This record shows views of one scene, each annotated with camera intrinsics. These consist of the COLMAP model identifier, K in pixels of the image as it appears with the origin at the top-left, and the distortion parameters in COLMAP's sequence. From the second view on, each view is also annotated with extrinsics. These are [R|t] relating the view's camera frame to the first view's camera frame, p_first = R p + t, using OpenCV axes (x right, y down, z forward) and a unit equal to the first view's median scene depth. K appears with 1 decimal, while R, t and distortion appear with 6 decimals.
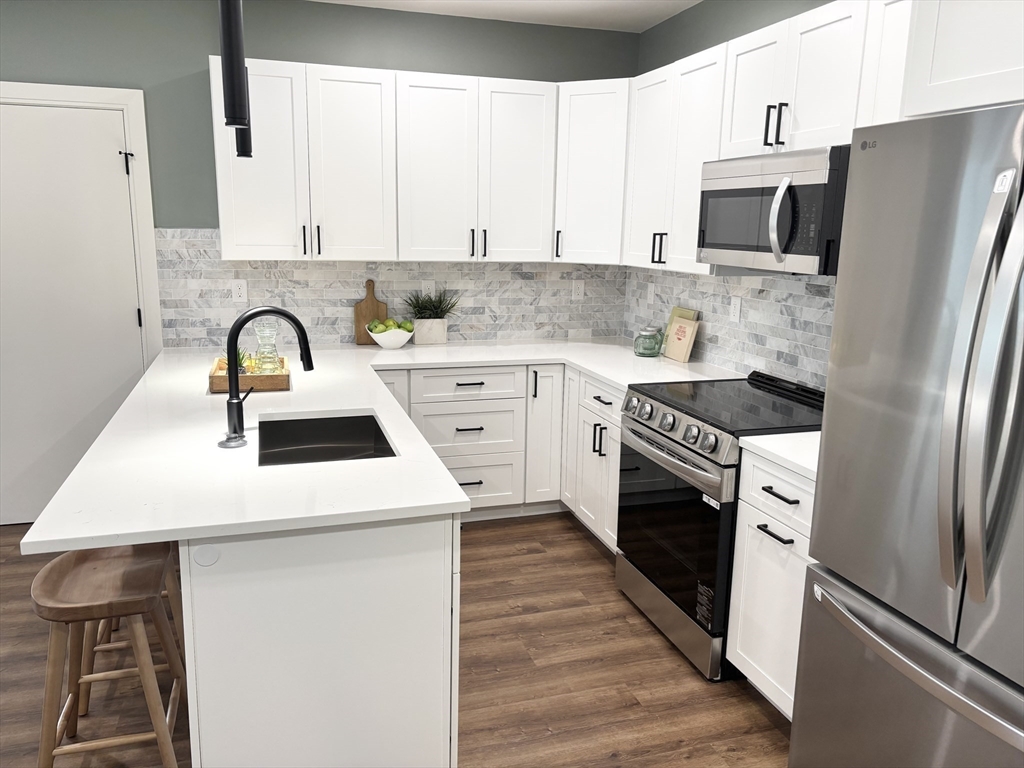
lens RADIAL K [[770.1, 0, 515.4], [0, 770.1, 383.9], [0, 0, 1]] dist [0.061169, -0.088354]
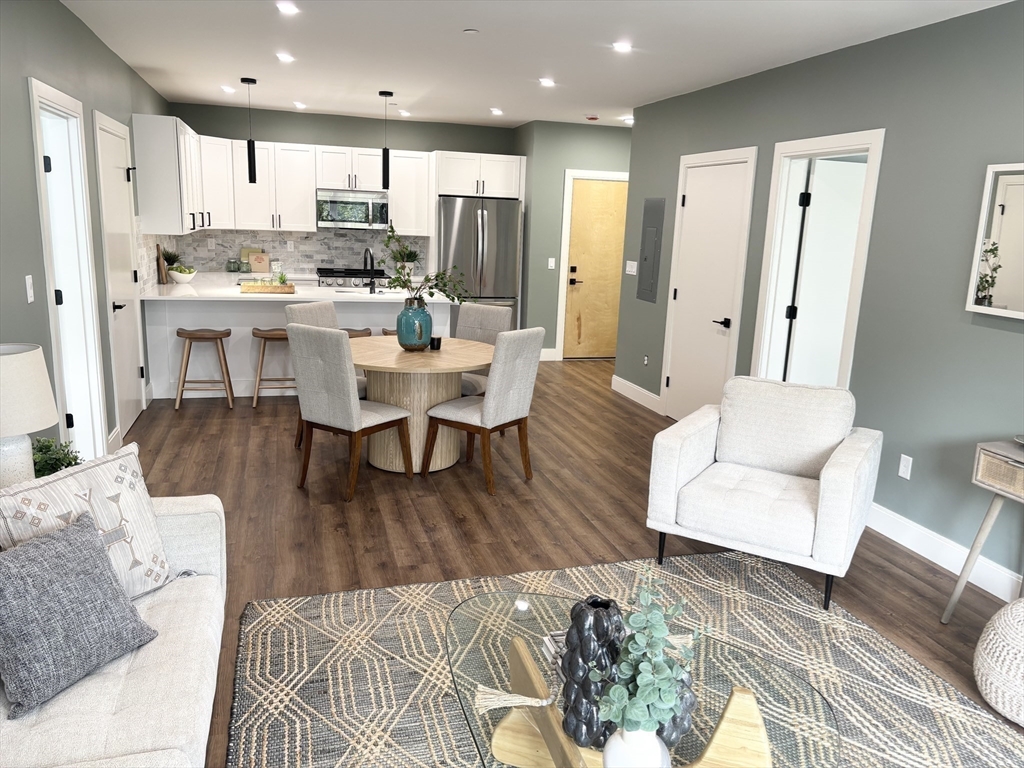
lens RADIAL K [[770.1, 0, 515.4], [0, 770.1, 383.9], [0, 0, 1]] dist [0.061169, -0.088354]
pose [[0.019656, -0.233103, 0.972253, -1.986860], [0.165340, 0.959810, 0.226777, -0.106827], [-0.986041, 0.156295, 0.057407, 0.223288]]
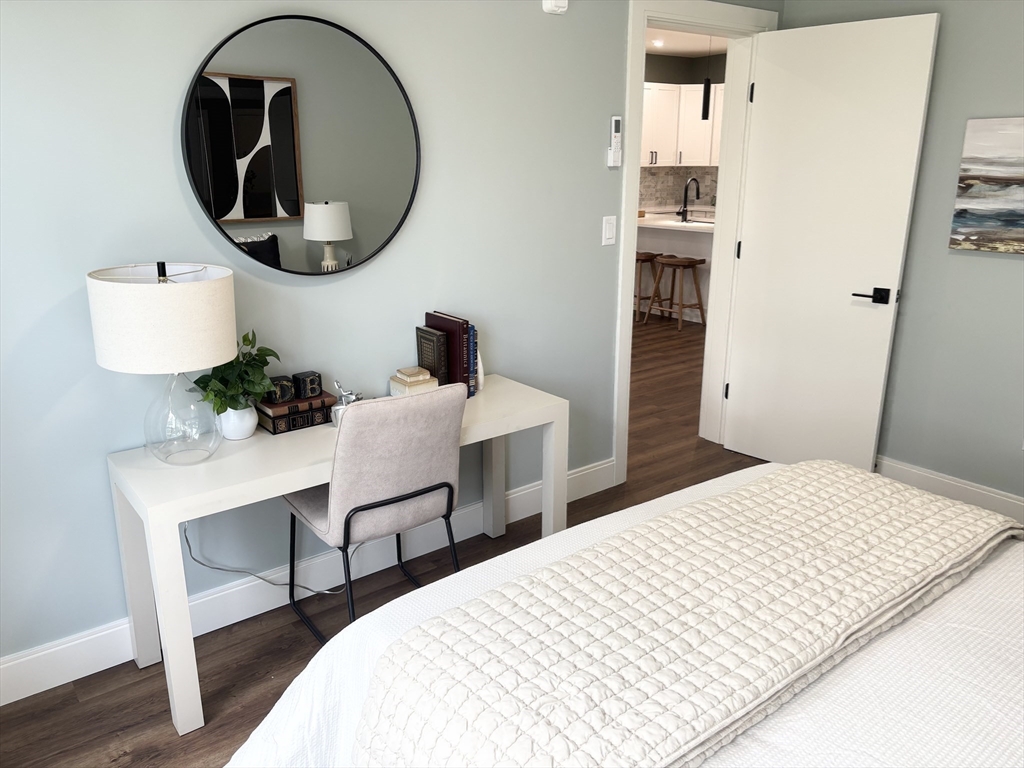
lens RADIAL K [[770.1, 0, 515.4], [0, 770.1, 383.9], [0, 0, 1]] dist [0.061169, -0.088354]
pose [[0.938661, -0.119372, 0.323522, -1.263876], [0.089247, 0.990304, 0.106458, 0.195860], [-0.333093, -0.071055, 0.940213, -1.051791]]
